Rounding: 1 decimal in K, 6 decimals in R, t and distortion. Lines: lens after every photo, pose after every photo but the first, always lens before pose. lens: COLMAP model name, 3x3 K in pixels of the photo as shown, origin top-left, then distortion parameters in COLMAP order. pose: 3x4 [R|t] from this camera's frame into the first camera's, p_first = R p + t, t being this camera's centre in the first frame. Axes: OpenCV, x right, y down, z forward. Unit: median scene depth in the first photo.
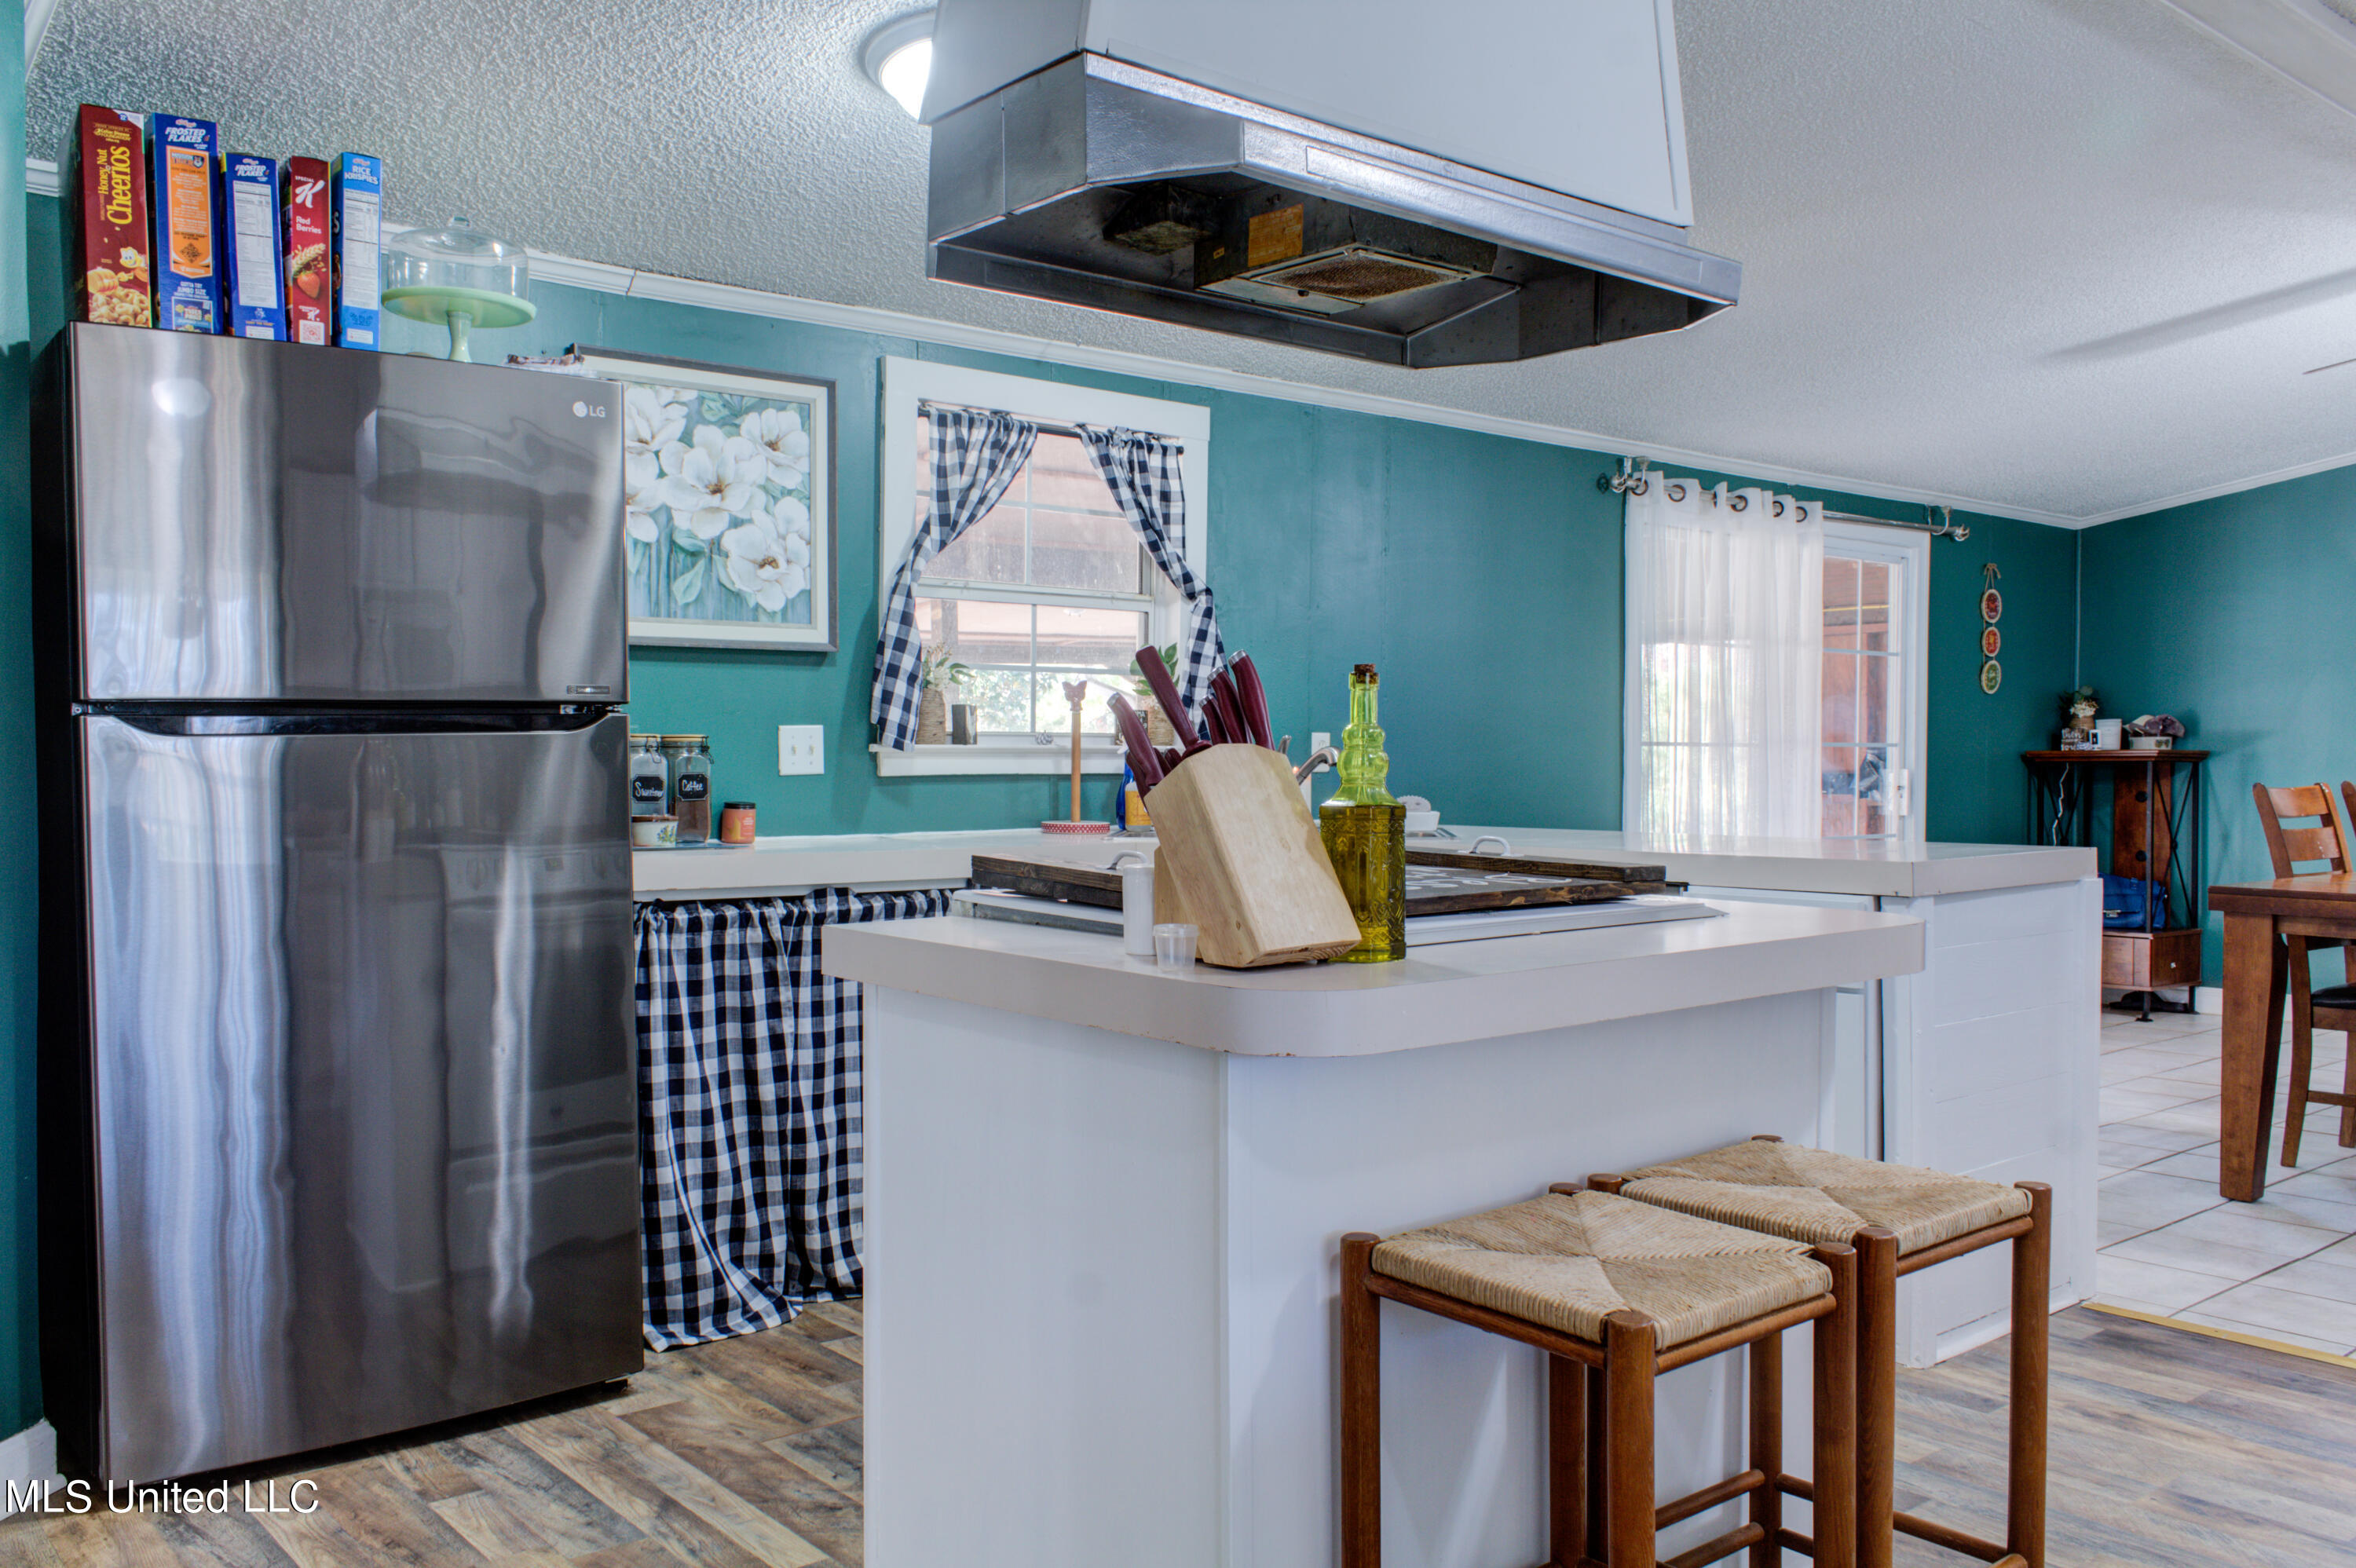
lens RADIAL K [[1897.5, 0, 1161.4], [0, 1897.5, 788.6], [0, 0, 1]] dist [0.003329, -0.004136]
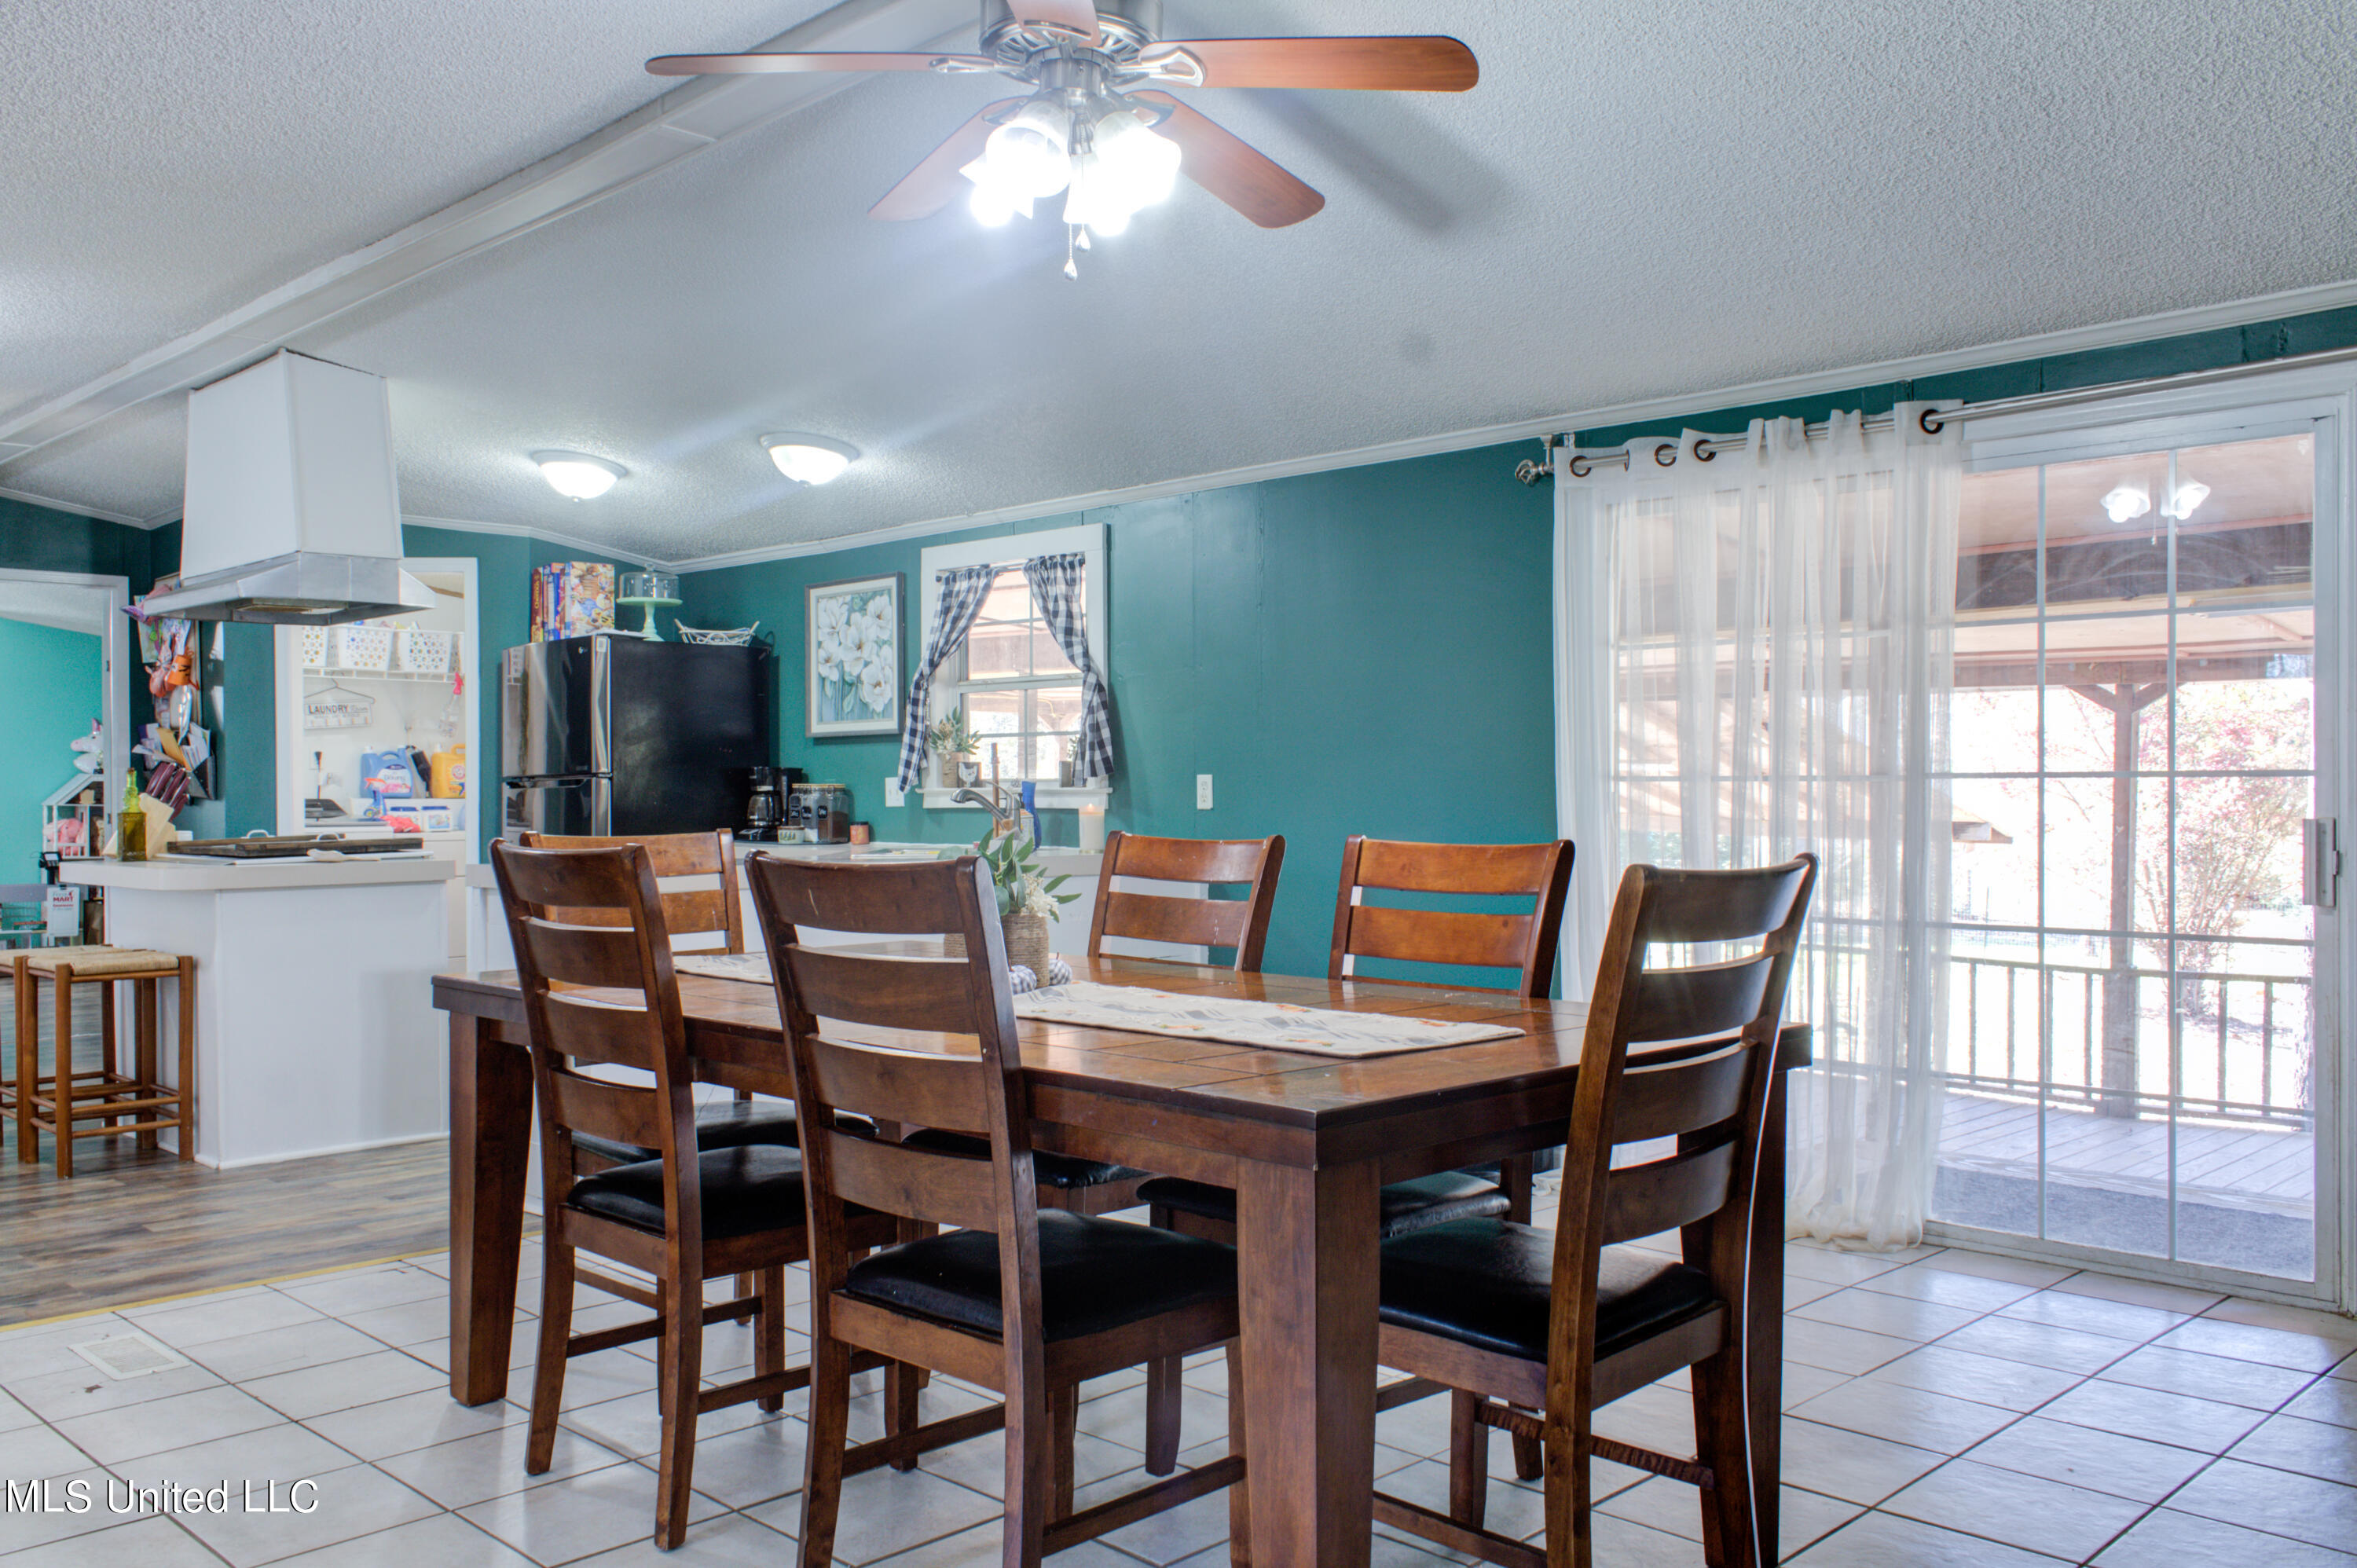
lens RADIAL K [[1898.4, 0, 1161.9], [0, 1898.4, 788.6], [0, 0, 1]] dist [0.003329, -0.004136]
pose [[0.088580, -0.000883, -0.996069, 1.527935], [-0.015323, 0.999880, -0.002249, -0.023514], [0.995951, 0.015462, 0.088556, 1.092719]]
